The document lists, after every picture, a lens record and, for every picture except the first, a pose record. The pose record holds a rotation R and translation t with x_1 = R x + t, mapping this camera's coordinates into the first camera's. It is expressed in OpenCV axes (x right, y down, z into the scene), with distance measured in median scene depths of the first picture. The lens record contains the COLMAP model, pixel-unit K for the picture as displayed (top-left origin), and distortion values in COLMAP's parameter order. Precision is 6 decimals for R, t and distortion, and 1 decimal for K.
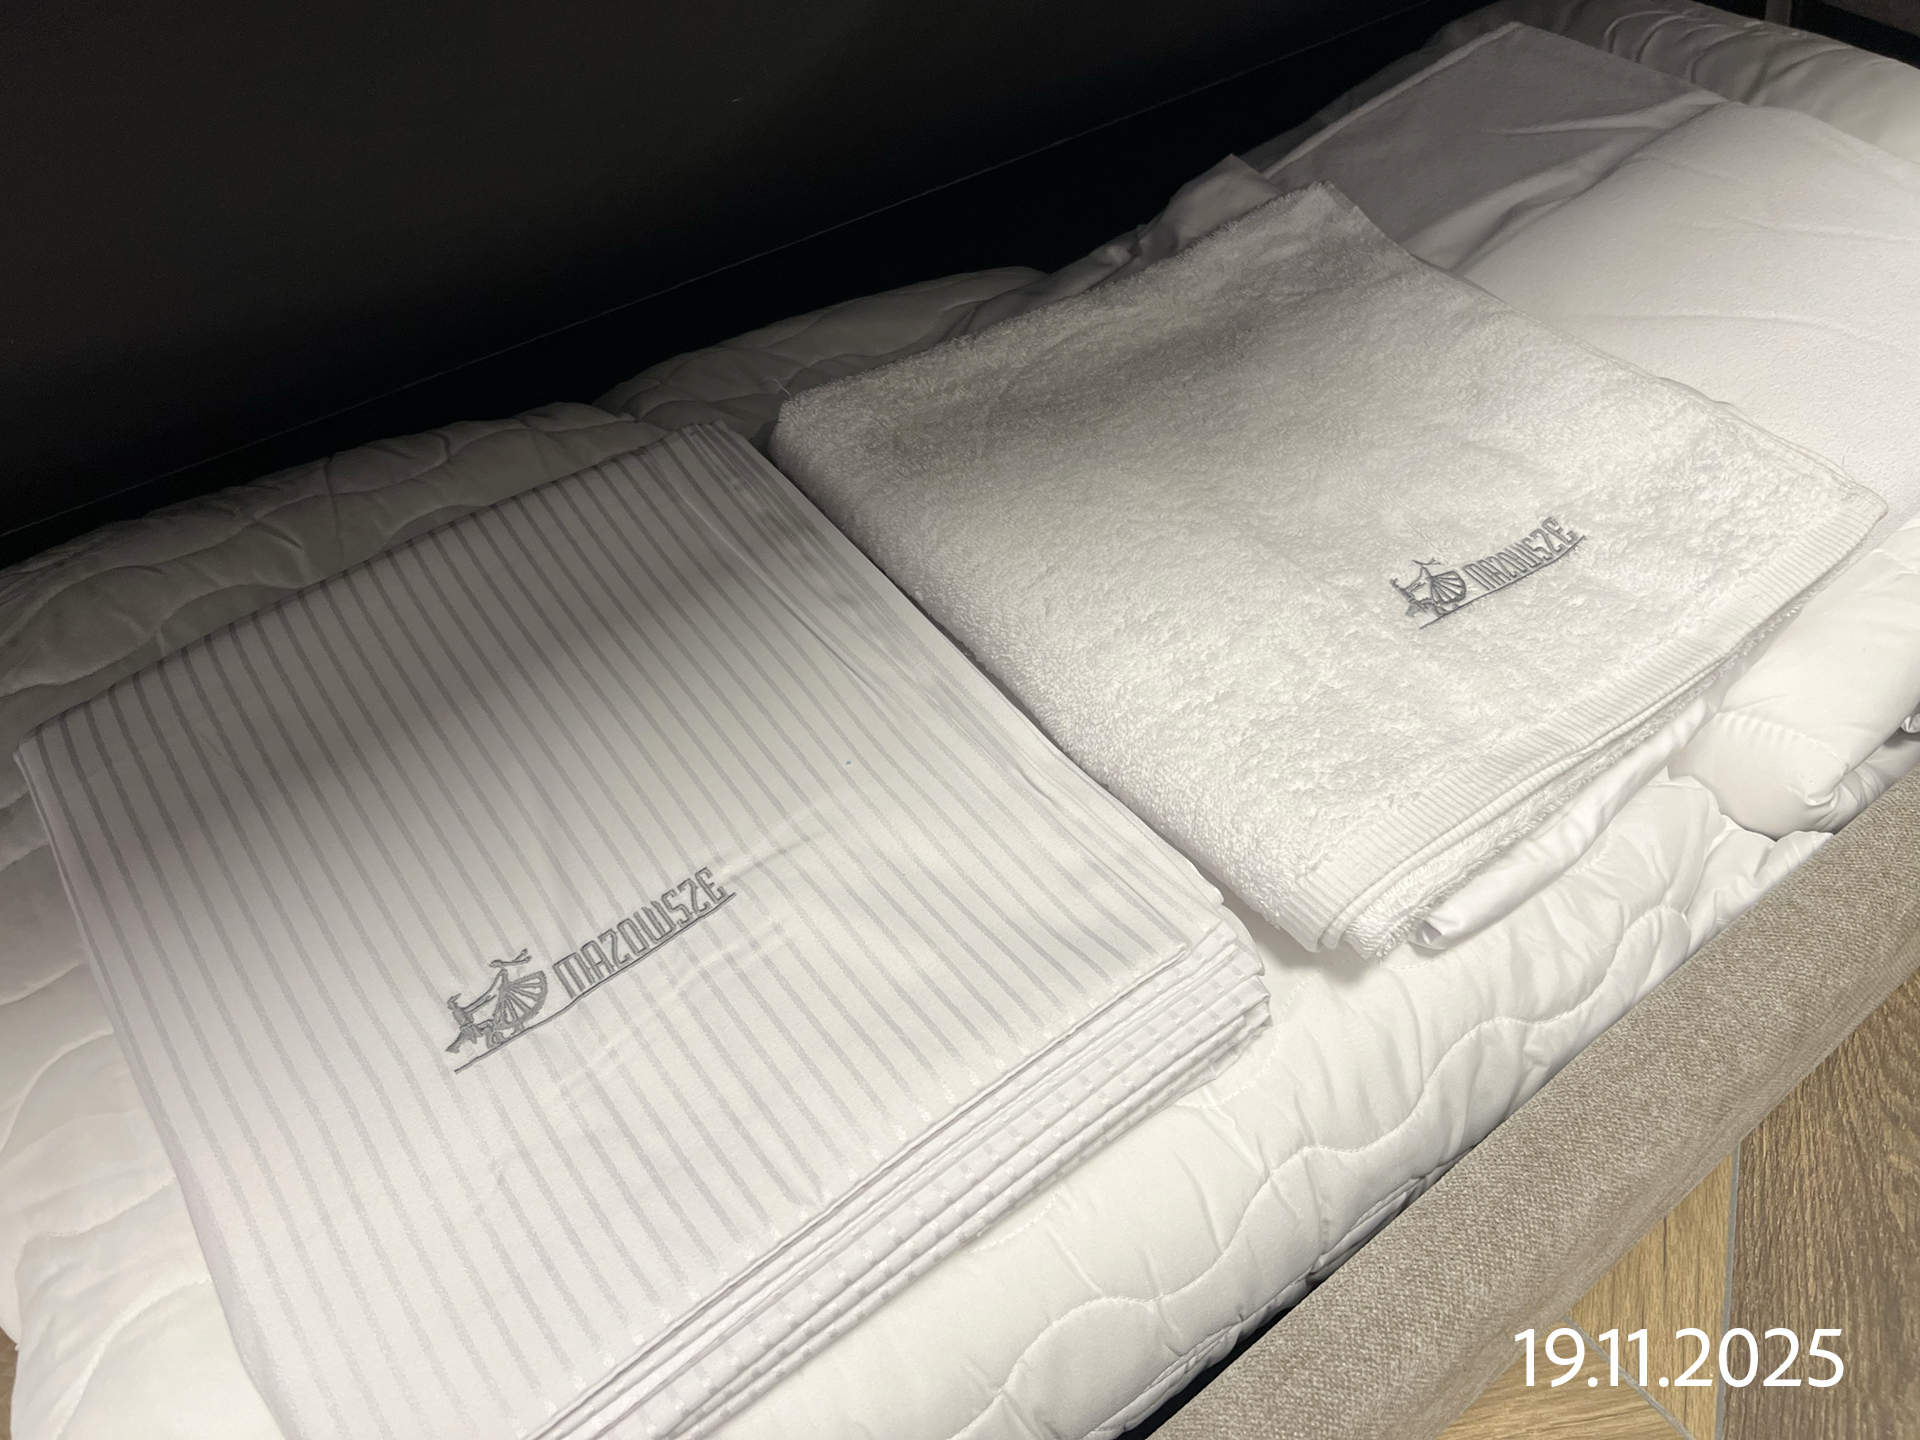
lens RADIAL K [[1451.4, 0, 958.6], [0, 1451.4, 644.8], [0, 0, 1]] dist [0.018620, -0.002406]
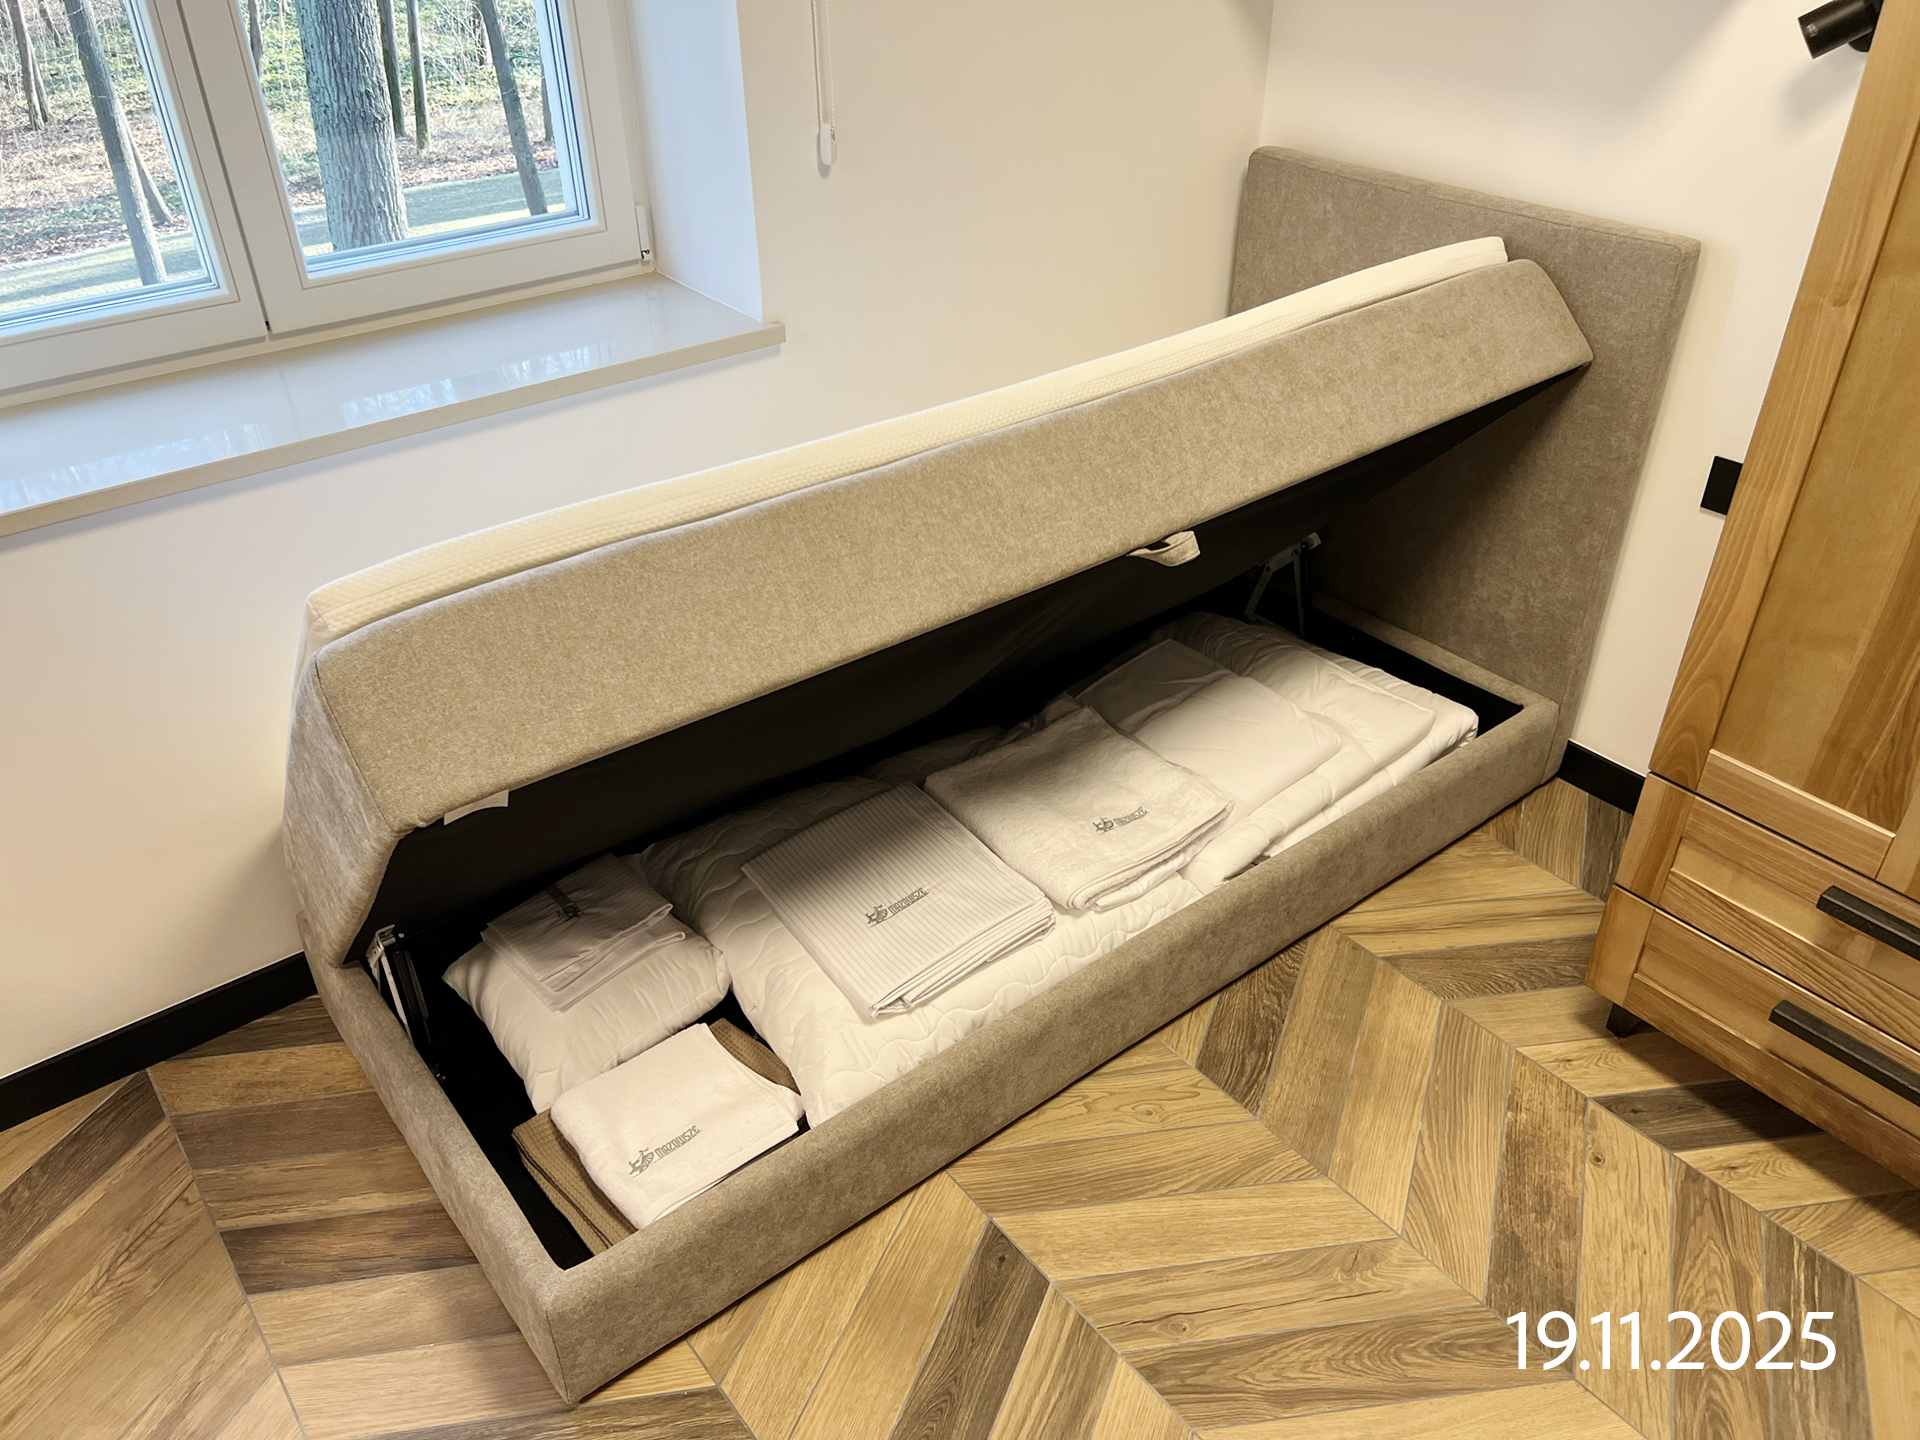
lens RADIAL K [[1451.4, 0, 958.6], [0, 1451.4, 644.8], [0, 0, 1]] dist [0.018620, -0.002406]
pose [[0.999898, -0.005108, 0.013330, -0.095042], [0.008148, 0.970954, -0.239128, 0.384451], [-0.011721, 0.239213, 0.970896, -2.618423]]
